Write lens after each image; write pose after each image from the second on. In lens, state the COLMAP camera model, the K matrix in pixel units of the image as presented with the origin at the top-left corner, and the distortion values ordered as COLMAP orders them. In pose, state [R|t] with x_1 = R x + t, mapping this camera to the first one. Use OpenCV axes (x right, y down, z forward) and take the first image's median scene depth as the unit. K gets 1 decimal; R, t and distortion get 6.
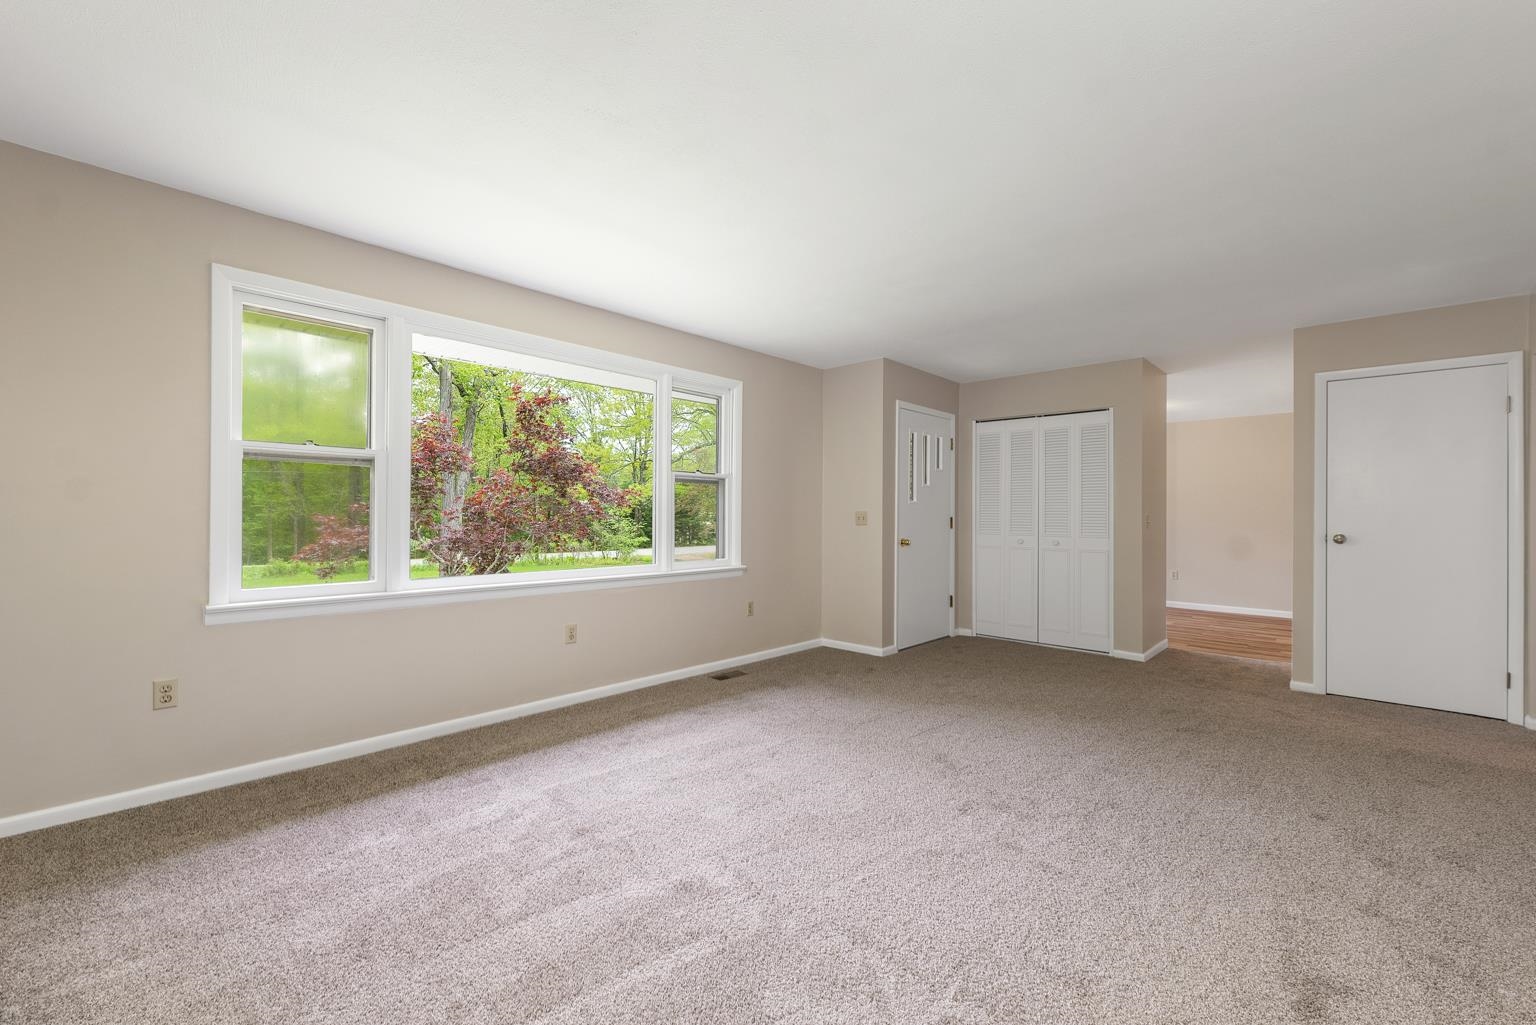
lens RADIAL K [[649.1, 0, 768.0], [0, 649.1, 512.5], [0, 0, 1]] dist [-0.000145, 0.000079]
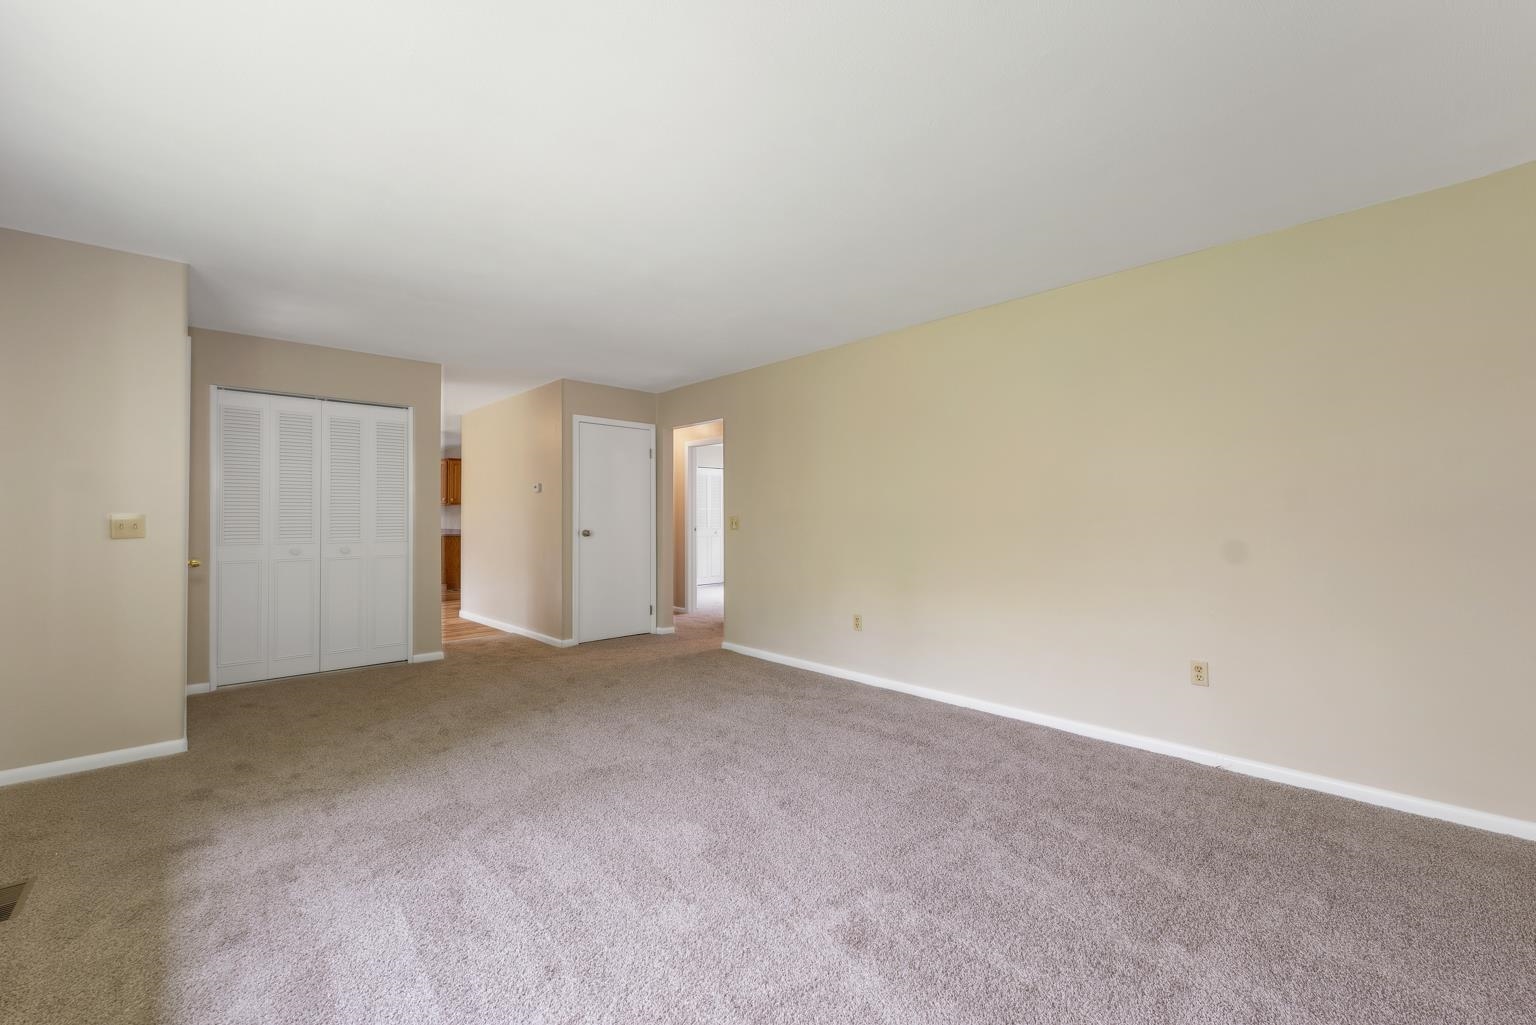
lens RADIAL K [[606.3, 0, 788.4], [0, 606.3, 511.7], [0, 0, 1]] dist [0.018682, -0.000002]
pose [[0.067155, 0.000514, 0.997742, -0.434681], [-0.001601, 0.999999, -0.000408, -0.006417], [-0.997741, -0.001570, 0.067156, 0.460862]]
